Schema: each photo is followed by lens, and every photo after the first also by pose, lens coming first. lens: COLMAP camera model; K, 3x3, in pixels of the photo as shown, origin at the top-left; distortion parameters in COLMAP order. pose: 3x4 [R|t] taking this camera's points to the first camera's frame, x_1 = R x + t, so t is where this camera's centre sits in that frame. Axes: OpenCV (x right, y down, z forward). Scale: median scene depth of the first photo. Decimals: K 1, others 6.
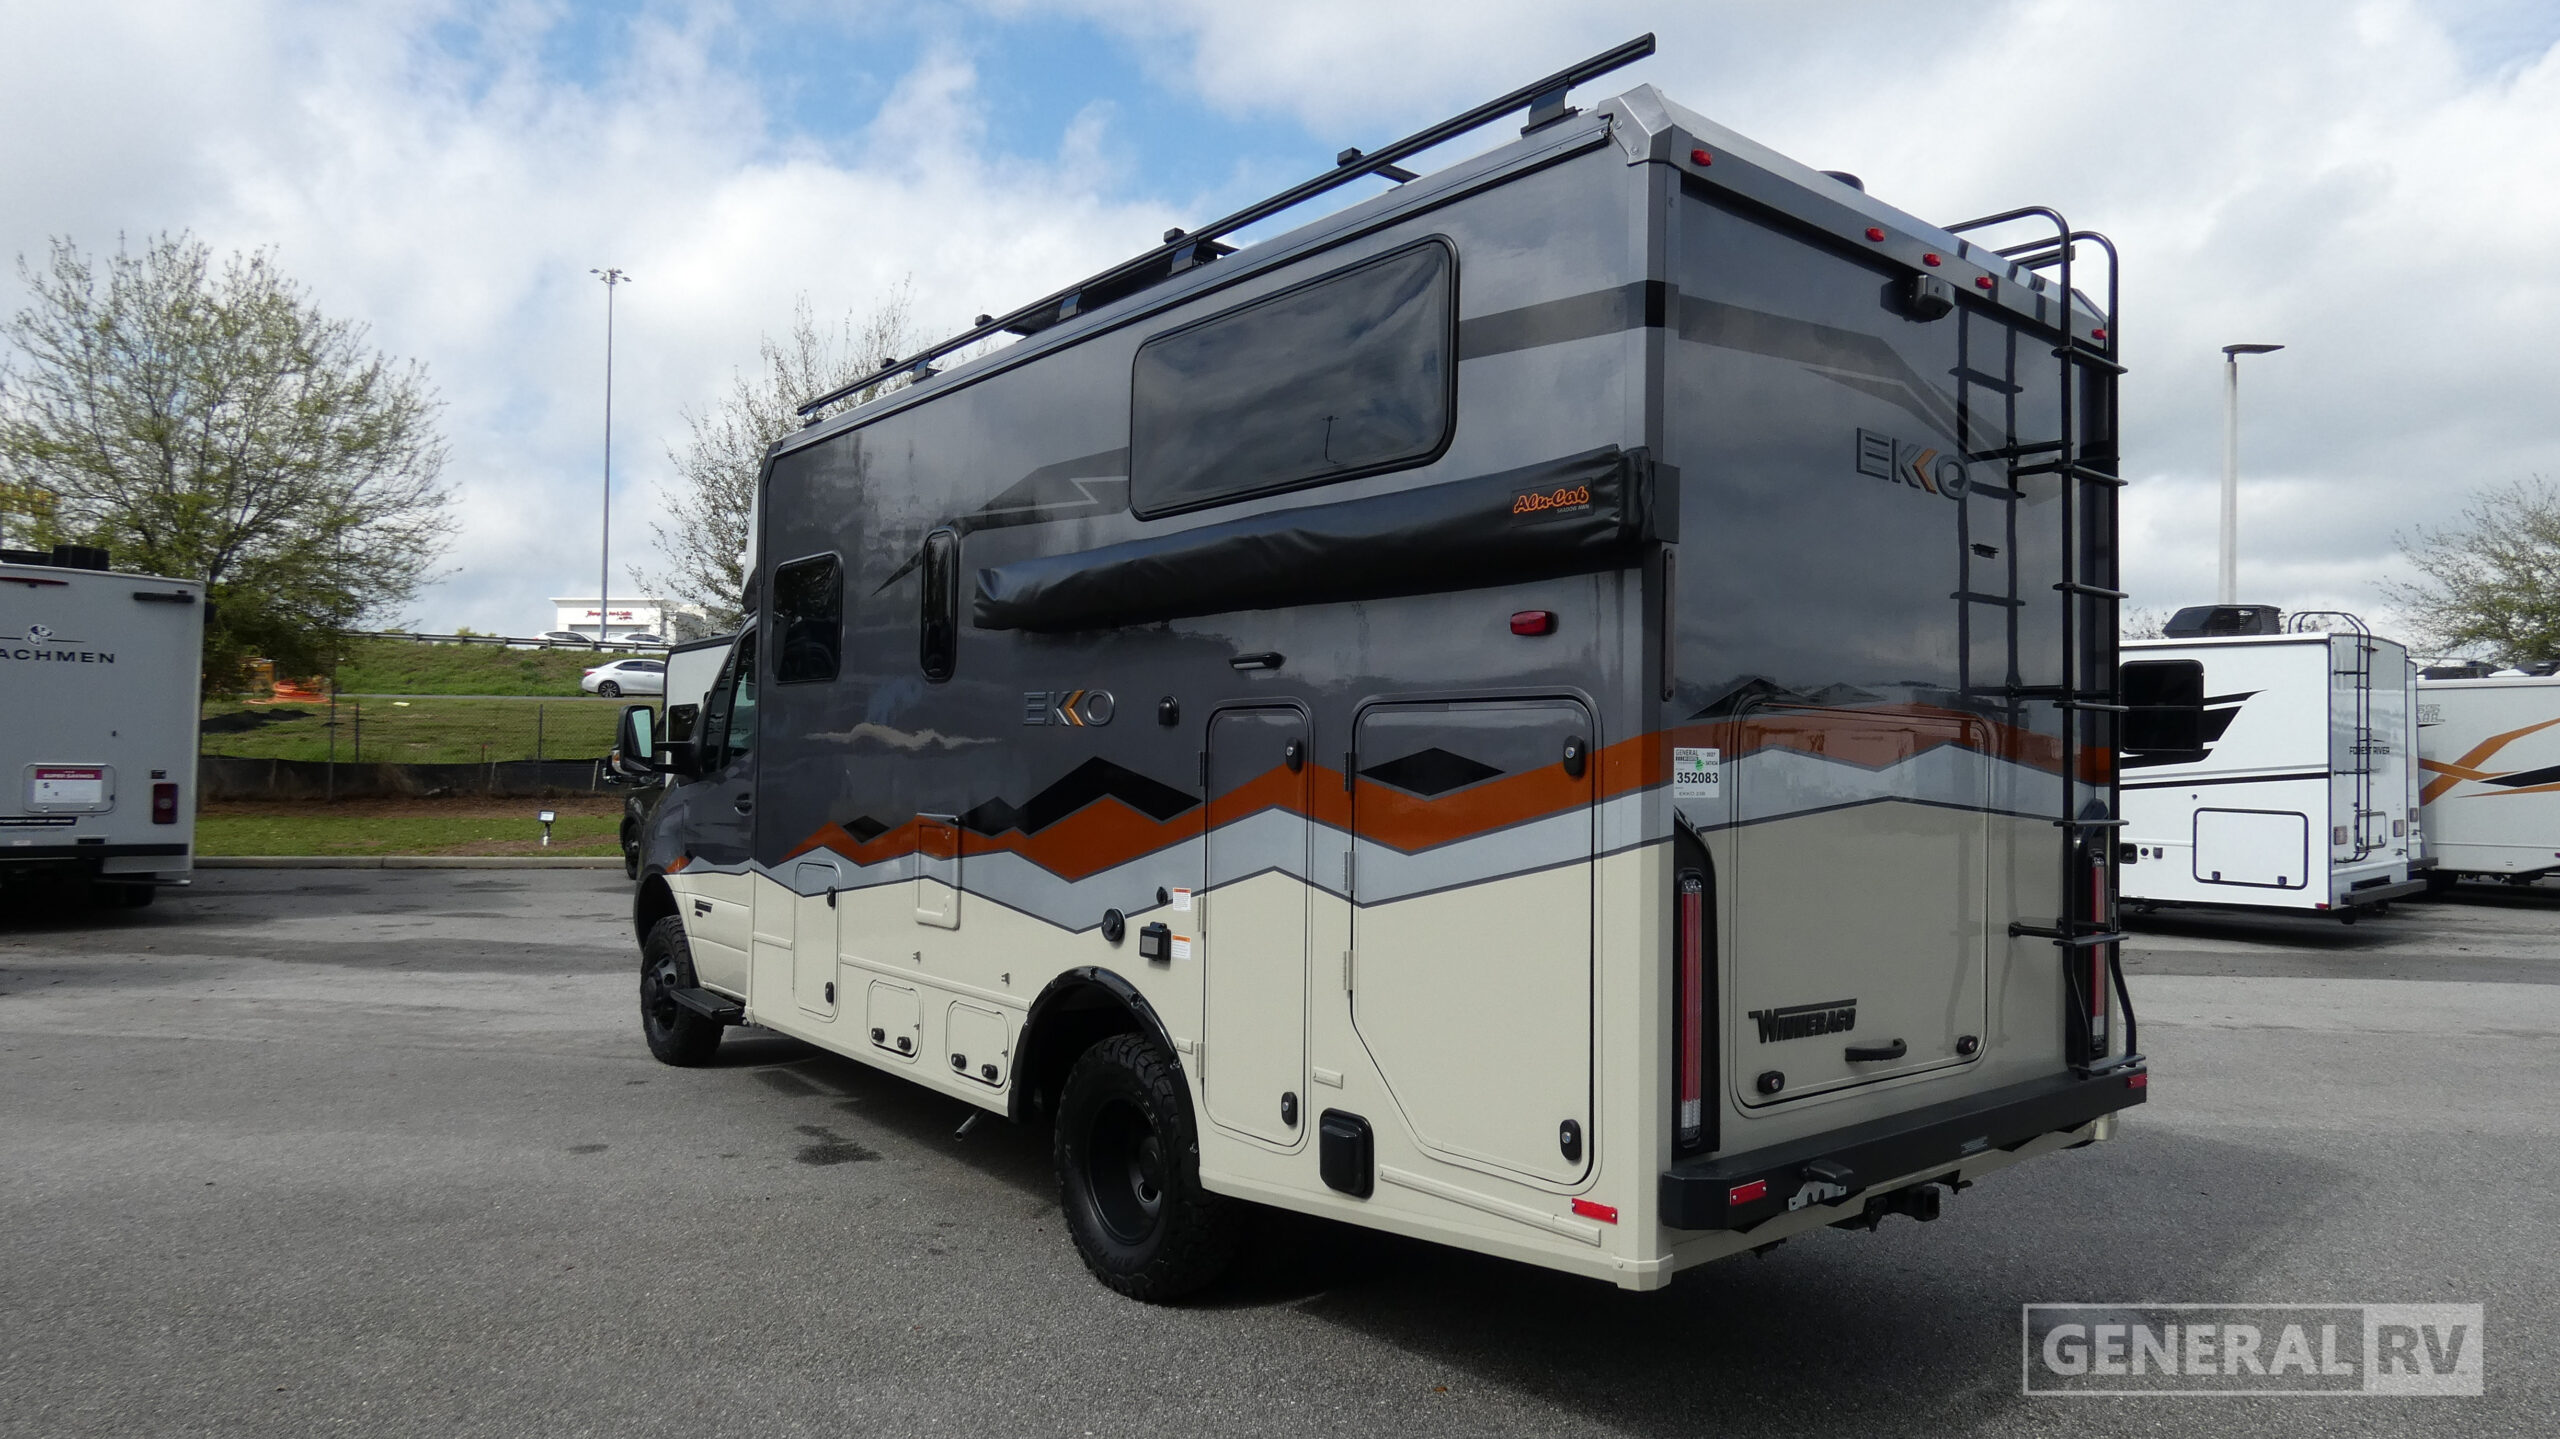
lens RADIAL K [[1561.3, 0, 1302.0], [0, 1561.3, 732.7], [0, 0, 1]] dist [-0.009509, -0.000350]
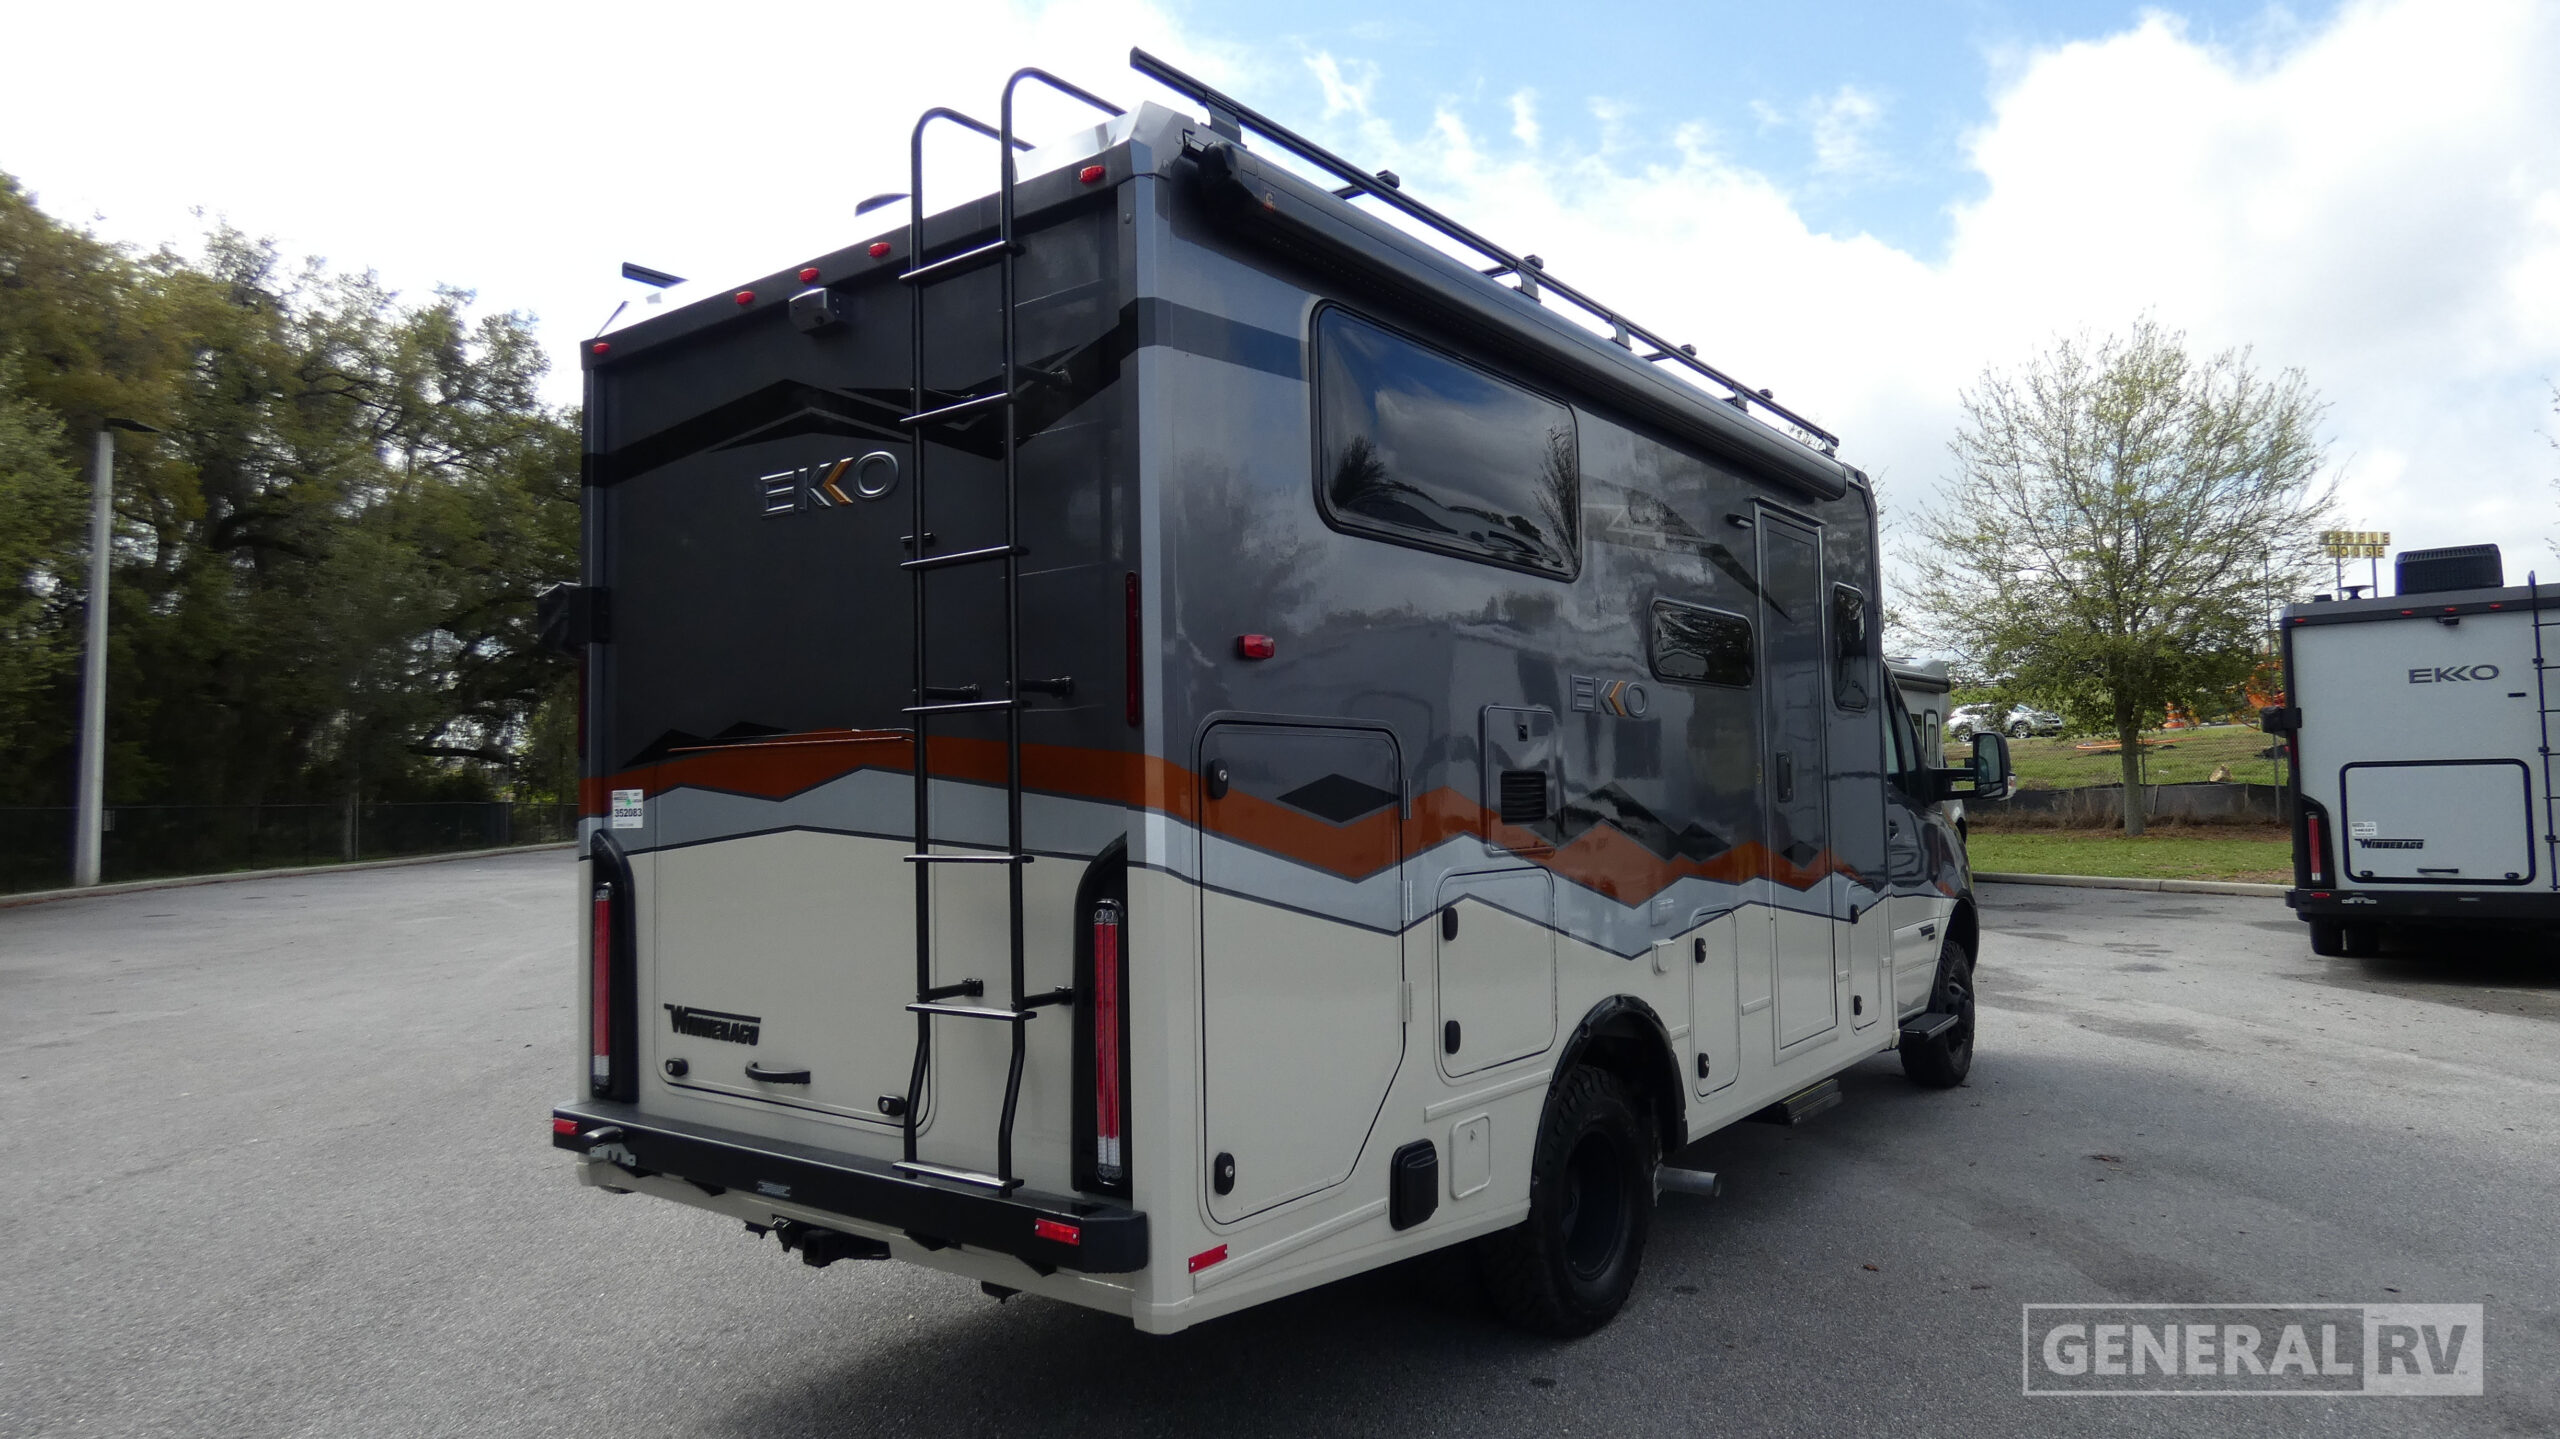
lens RADIAL K [[1561.3, 0, 1288.3], [0, 1561.3, 710.4], [0, 0, 1]] dist [-0.009509, -0.000350]
pose [[0.232390, -0.074045, -0.969800, 1.568074], [0.044846, 0.996853, -0.065365, 0.050947], [0.971588, -0.028302, 0.234979, 1.171944]]
